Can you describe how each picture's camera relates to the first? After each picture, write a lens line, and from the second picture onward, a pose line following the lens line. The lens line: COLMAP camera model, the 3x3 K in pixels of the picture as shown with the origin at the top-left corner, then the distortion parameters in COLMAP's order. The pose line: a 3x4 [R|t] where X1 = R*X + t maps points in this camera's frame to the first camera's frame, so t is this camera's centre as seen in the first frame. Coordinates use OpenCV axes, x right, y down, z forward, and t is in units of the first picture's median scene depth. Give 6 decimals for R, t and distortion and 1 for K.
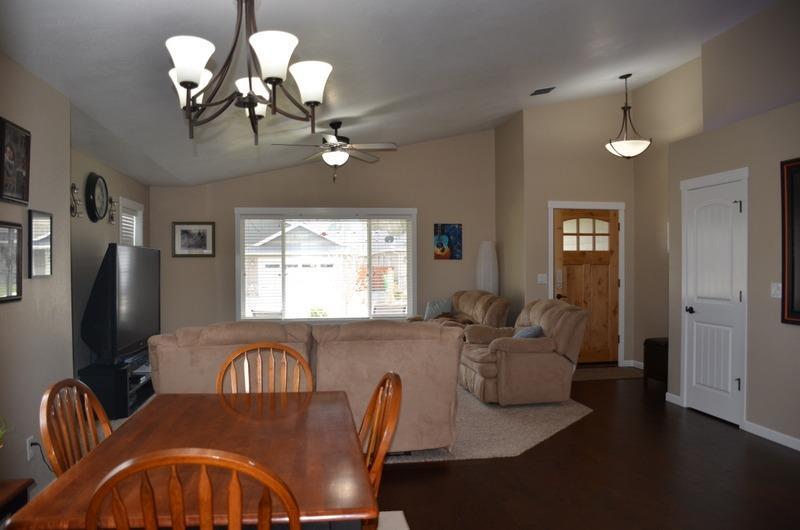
lens RADIAL K [[624.4, 0, 400.5], [0, 624.4, 270.0], [0, 0, 1]] dist [-0.146861, 0.090811]
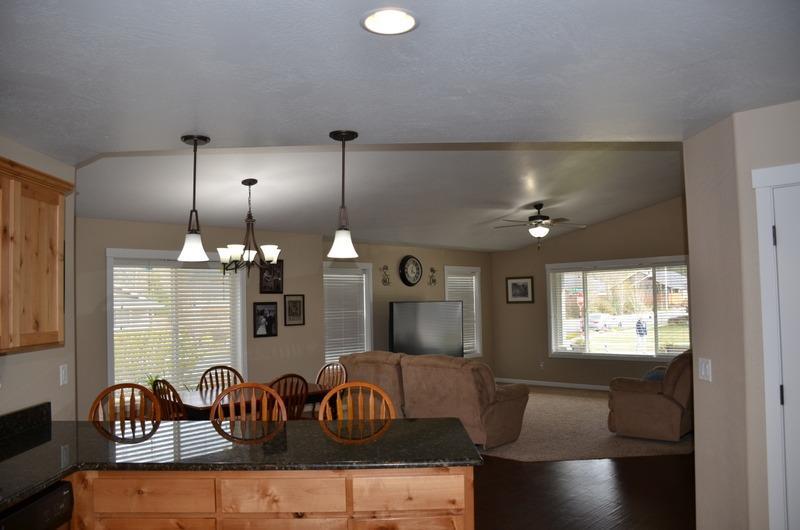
lens RADIAL K [[624.4, 0, 394.7], [0, 624.4, 277.1], [0, 0, 1]] dist [-0.146861, 0.090811]
pose [[0.602920, -0.040284, -0.796784, 0.659148], [0.012336, 0.999076, -0.041177, -0.029839], [0.797706, 0.014997, 0.602860, -0.028879]]
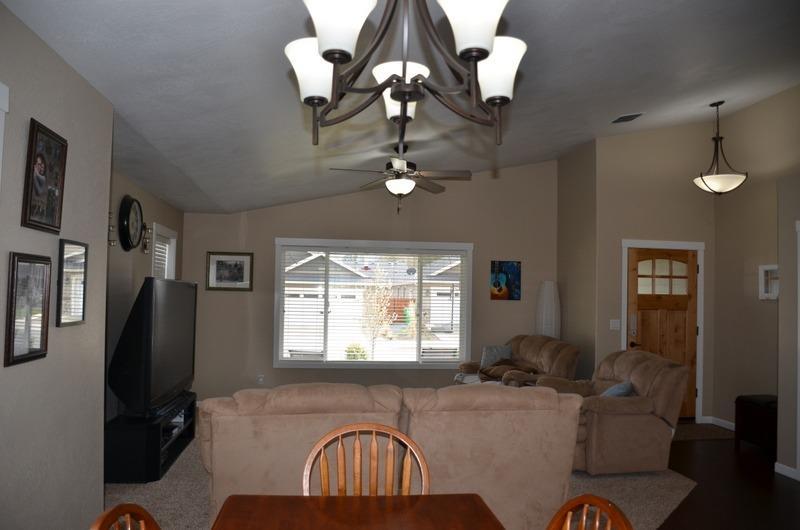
lens RADIAL K [[624.4, 0, 399.2], [0, 624.4, 269.7], [0, 0, 1]] dist [-0.146861, 0.090811]
pose [[0.999379, 0.024323, -0.025476, -0.070636], [-0.025569, 0.998434, -0.049766, -0.014560], [0.024226, 0.050386, 0.998436, 0.101567]]
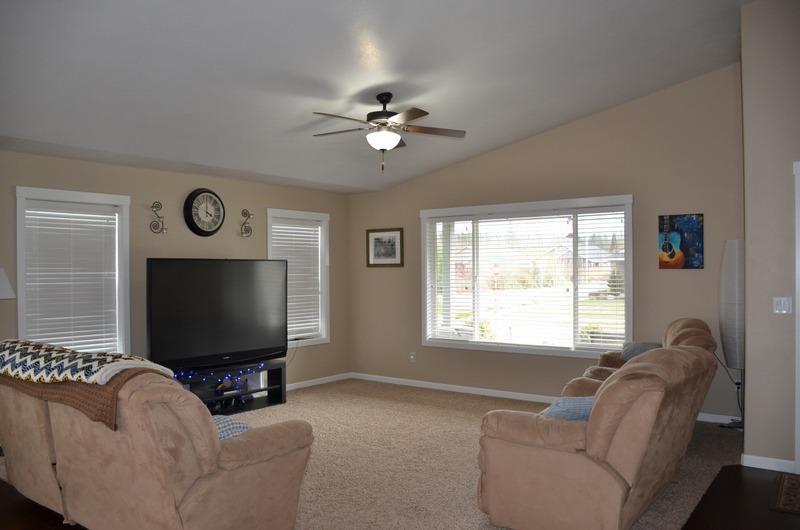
lens RADIAL K [[624.4, 0, 396.5], [0, 624.4, 282.7], [0, 0, 1]] dist [-0.146861, 0.090811]
pose [[0.694904, 0.013525, -0.718975, 0.402647], [-0.002637, 0.999864, 0.016260, -0.014630], [0.719097, -0.009403, 0.694846, 0.418597]]
